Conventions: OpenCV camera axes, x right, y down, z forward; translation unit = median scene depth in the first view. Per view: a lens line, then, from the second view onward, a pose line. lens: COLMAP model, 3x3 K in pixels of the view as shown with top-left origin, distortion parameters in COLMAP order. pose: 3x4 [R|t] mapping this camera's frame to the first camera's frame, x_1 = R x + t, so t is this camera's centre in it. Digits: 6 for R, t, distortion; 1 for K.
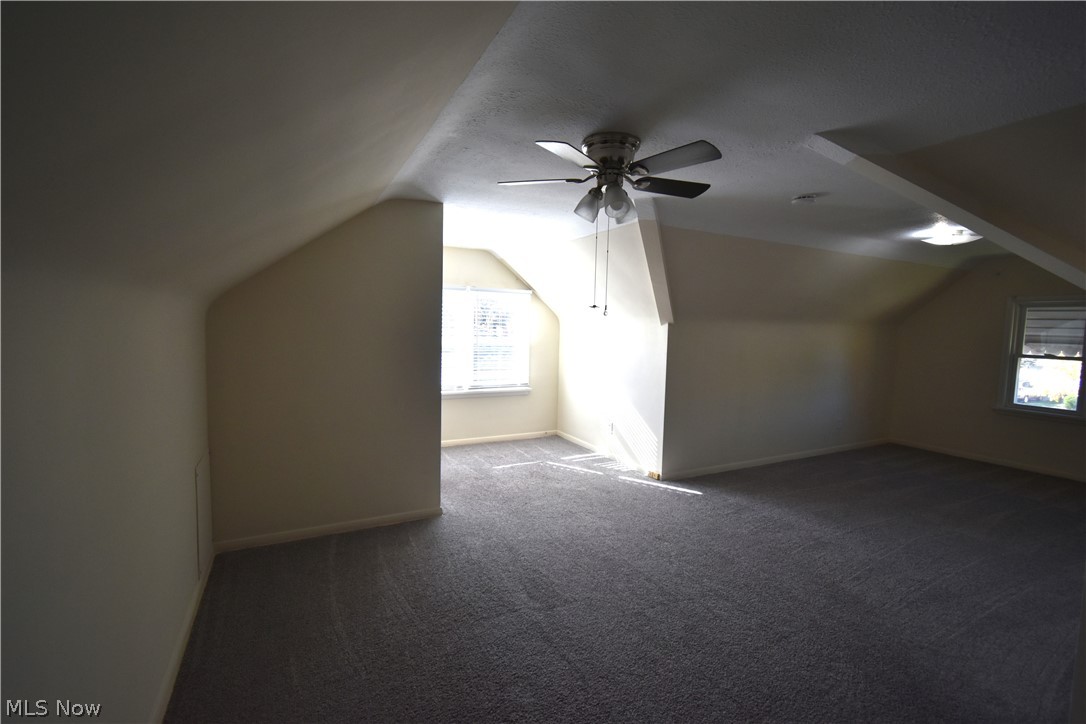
lens RADIAL K [[481.3, 0, 545.1], [0, 481.3, 364.3], [0, 0, 1]] dist [0.009254, -0.004091]
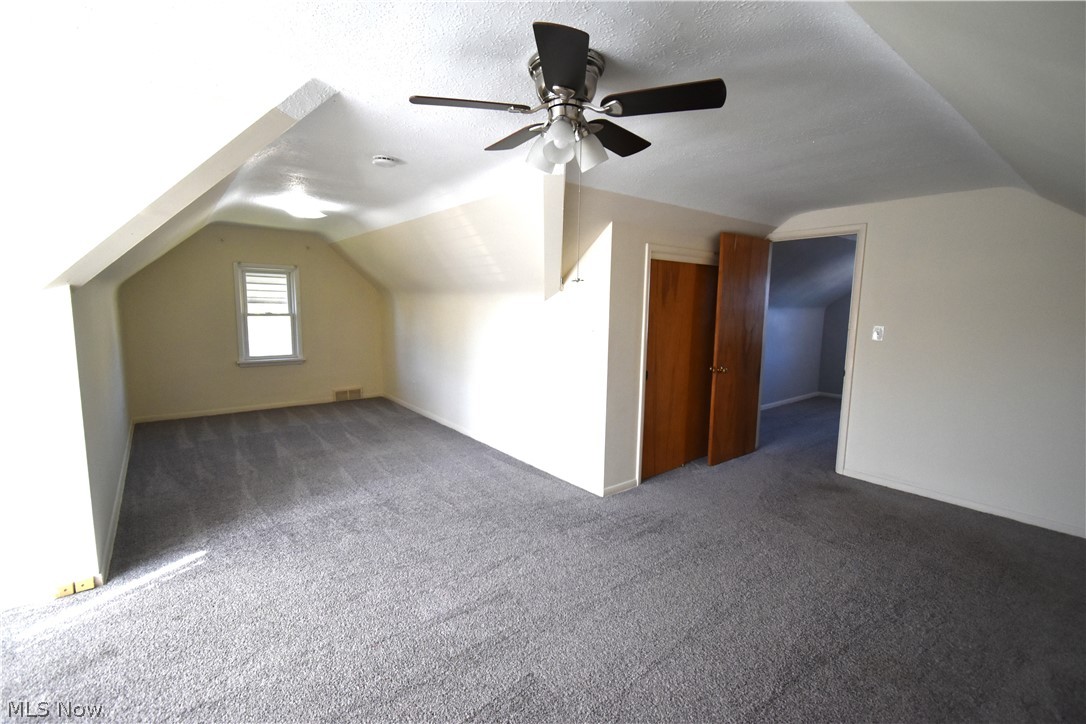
lens RADIAL K [[481.3, 0, 542.3], [0, 481.3, 360.4], [0, 0, 1]] dist [0.009254, -0.004091]
pose [[-0.192109, -0.142913, 0.970912, -0.306499], [0.055540, 0.986171, 0.156148, -0.053347], [-0.979801, 0.083922, -0.181515, 0.553076]]
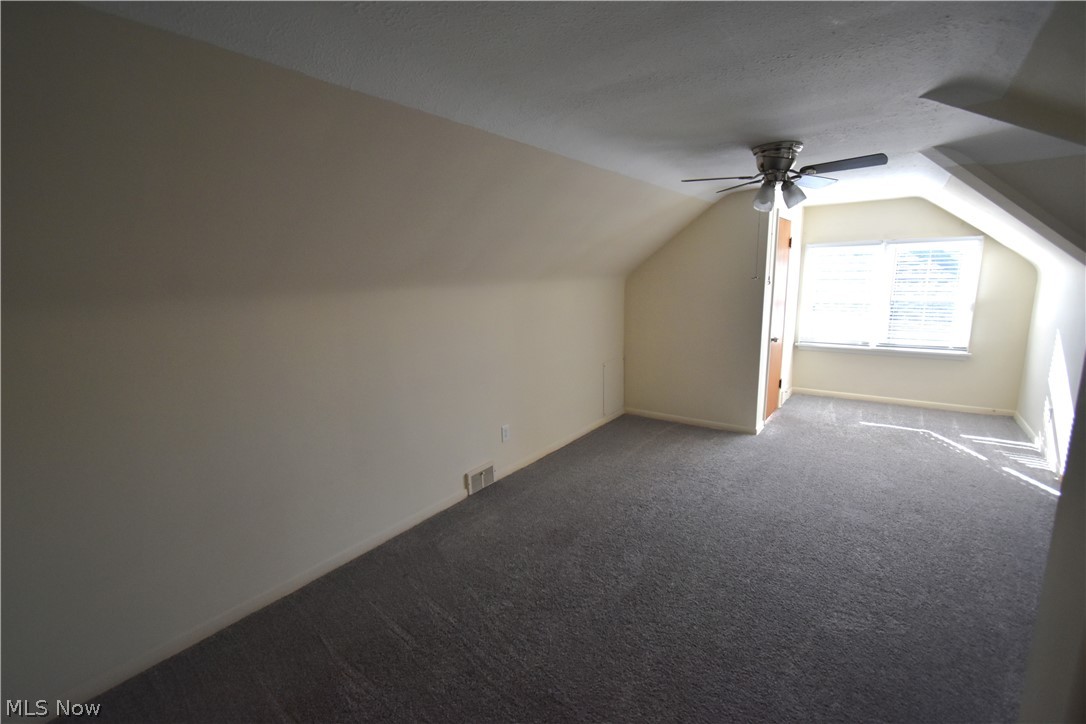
lens RADIAL K [[481.3, 0, 540.2], [0, 481.3, 364.0], [0, 0, 1]] dist [0.009254, -0.004091]
pose [[0.434983, 0.134993, -0.890262, 0.485085], [-0.038144, 0.990573, 0.131566, -0.017831], [0.899630, -0.023271, 0.436032, -0.060099]]
